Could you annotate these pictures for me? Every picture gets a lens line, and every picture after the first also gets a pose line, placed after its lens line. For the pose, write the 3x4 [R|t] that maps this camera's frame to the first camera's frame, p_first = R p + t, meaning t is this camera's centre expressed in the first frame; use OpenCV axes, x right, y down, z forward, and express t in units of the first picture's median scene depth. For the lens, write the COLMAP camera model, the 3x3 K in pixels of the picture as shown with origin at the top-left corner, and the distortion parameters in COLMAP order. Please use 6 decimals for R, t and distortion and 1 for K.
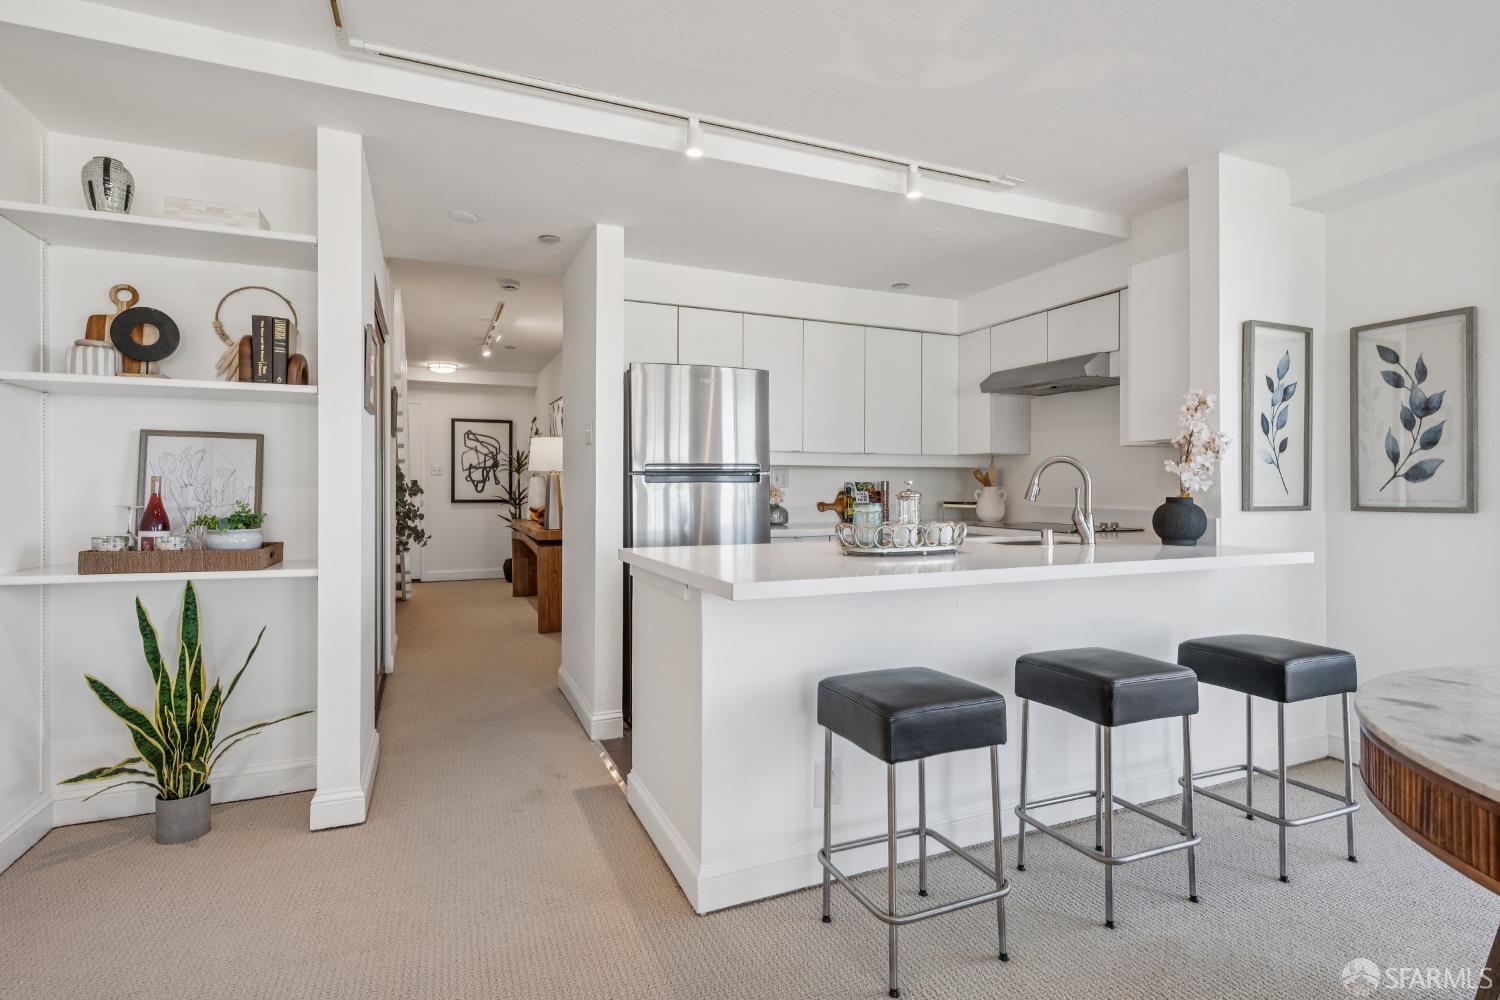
lens RADIAL K [[741.8, 0, 761.2], [0, 741.8, 486.6], [0, 0, 1]] dist [0.002367, 0.000557]
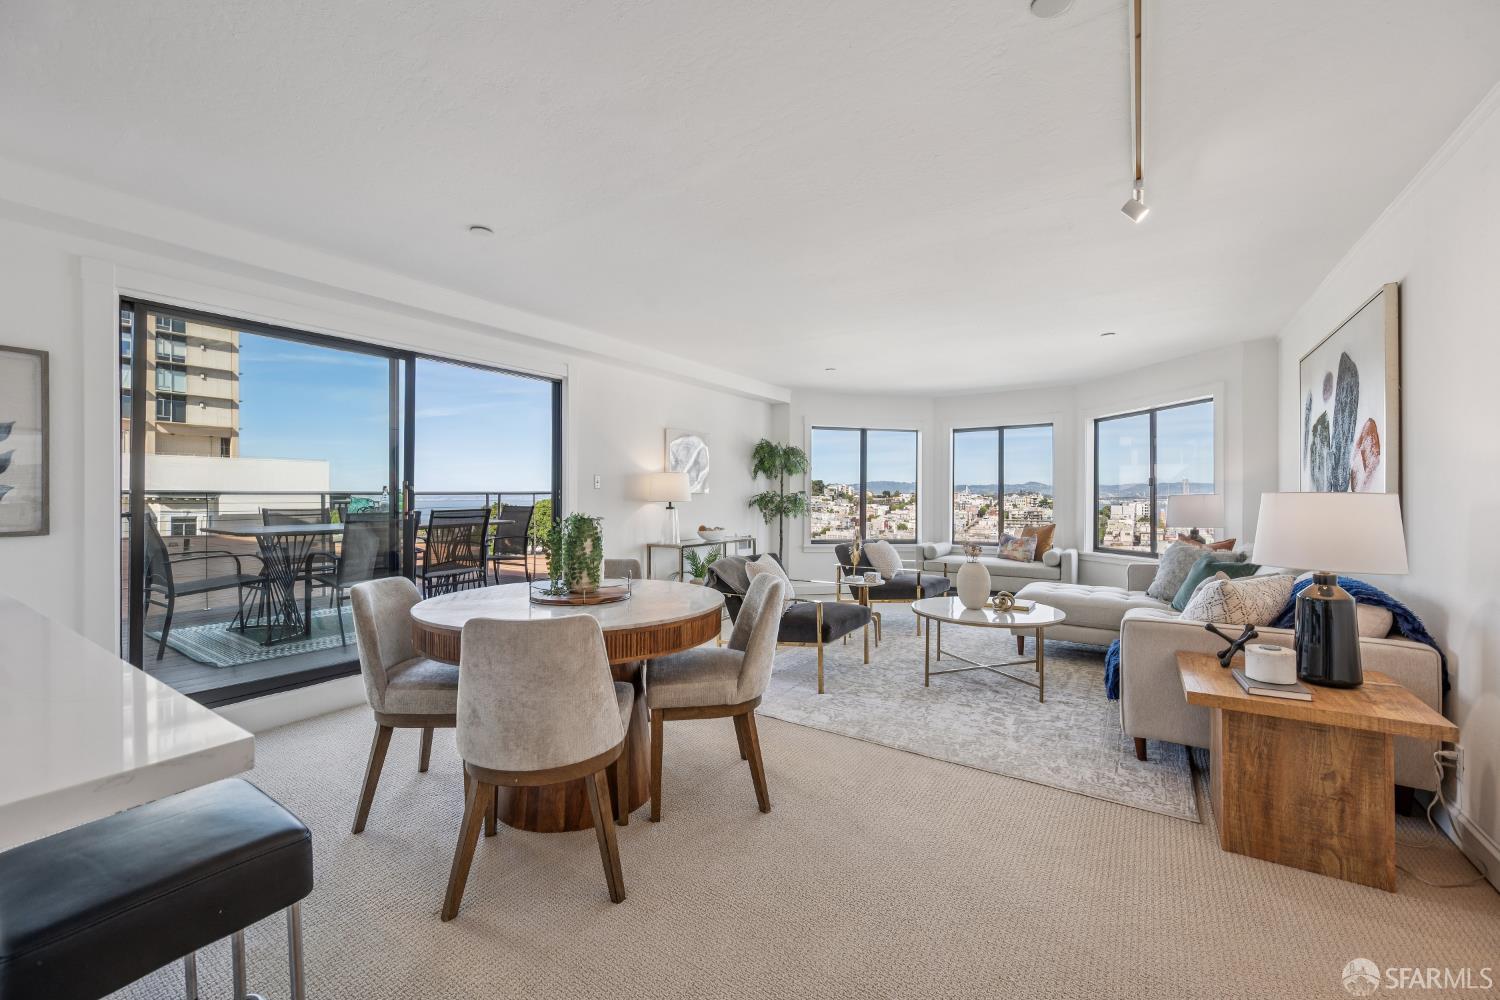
lens RADIAL K [[593.5, 0, 745.5], [0, 593.5, 496.4], [0, 0, 1]] dist [-0.000905, -0.000246]
pose [[-0.543271, 0.000402, 0.839558, -0.346624], [-0.001739, 0.999997, -0.001605, -0.019547], [-0.839556, -0.002332, -0.543268, 0.561532]]
